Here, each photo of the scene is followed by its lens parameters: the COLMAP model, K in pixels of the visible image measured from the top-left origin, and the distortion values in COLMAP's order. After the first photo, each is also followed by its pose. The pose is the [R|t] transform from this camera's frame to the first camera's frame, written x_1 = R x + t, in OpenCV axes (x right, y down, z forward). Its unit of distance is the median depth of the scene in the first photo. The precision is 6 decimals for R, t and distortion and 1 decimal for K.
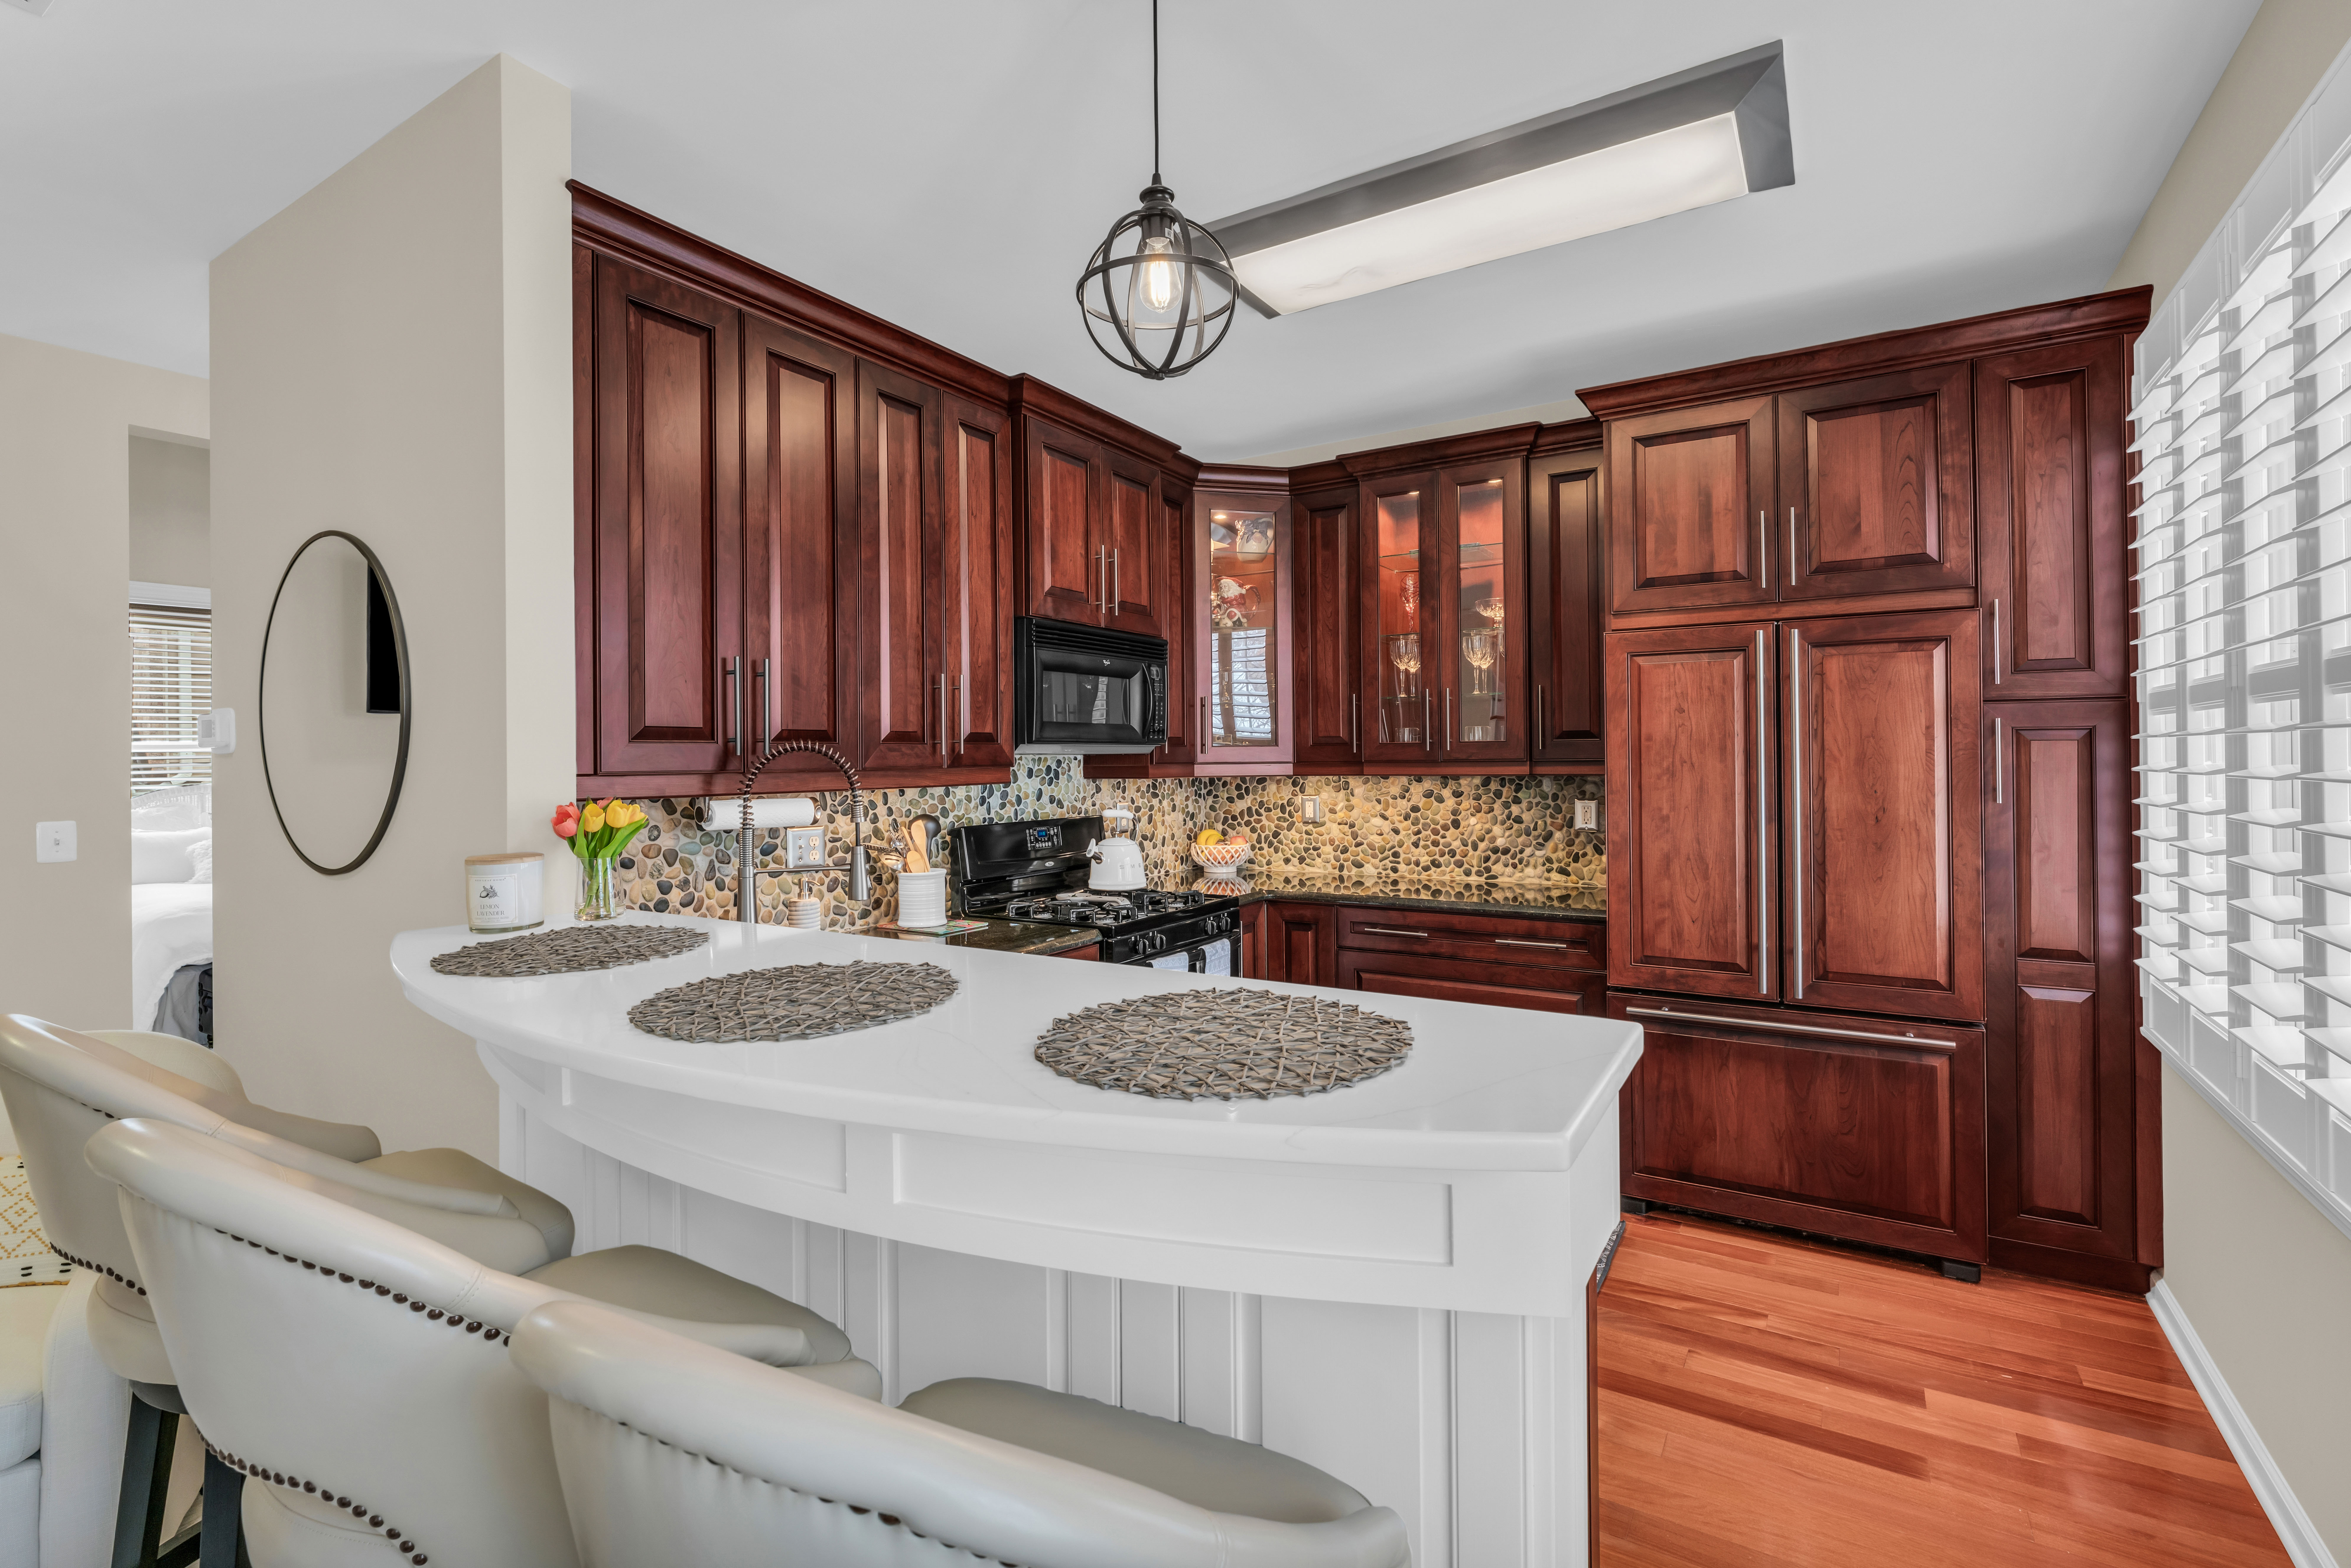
lens RADIAL K [[1066.3, 0, 1181.8], [0, 1066.3, 757.3], [0, 0, 1]] dist [-0.001711, 0.000096]
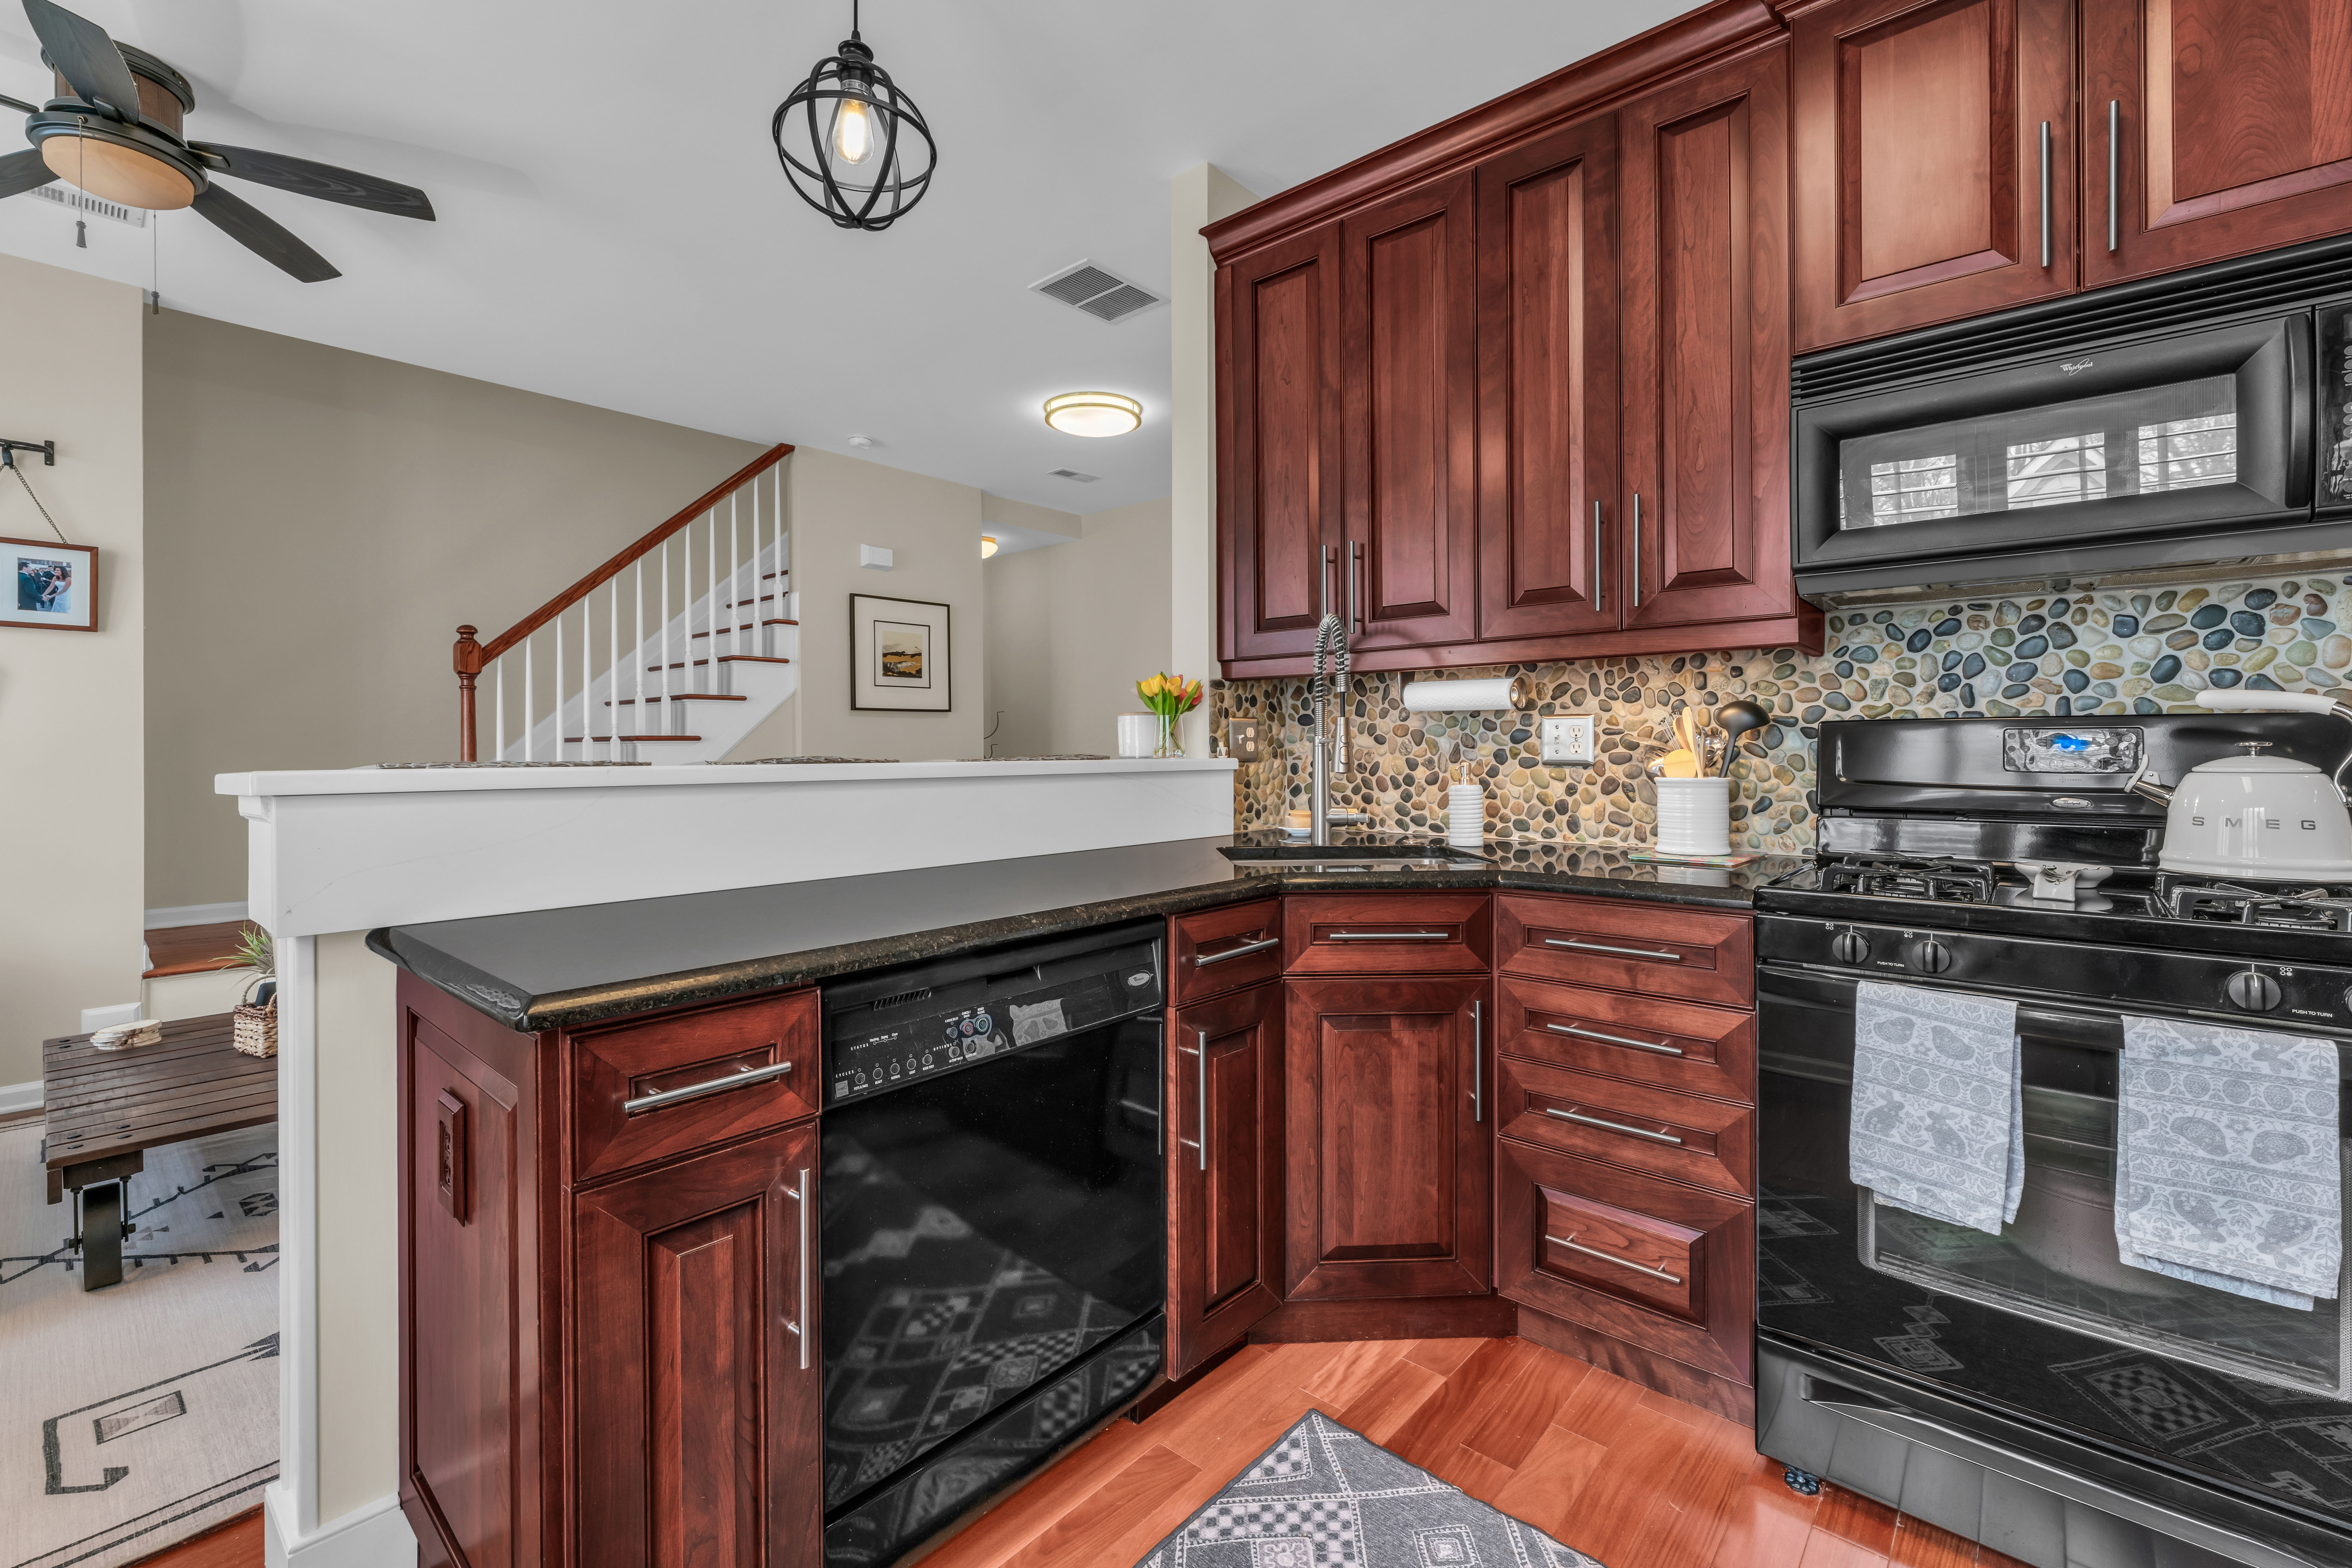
lens RADIAL K [[999.6, 0, 1176.0], [0, 999.6, 784.0], [0, 0, 1]] dist [0.000401, 0.000069]
pose [[-0.164214, 0.043794, -0.985452, 0.507138], [0.006661, 0.999040, 0.043288, 0.083384], [0.986402, 0.000545, -0.164348, 0.806609]]
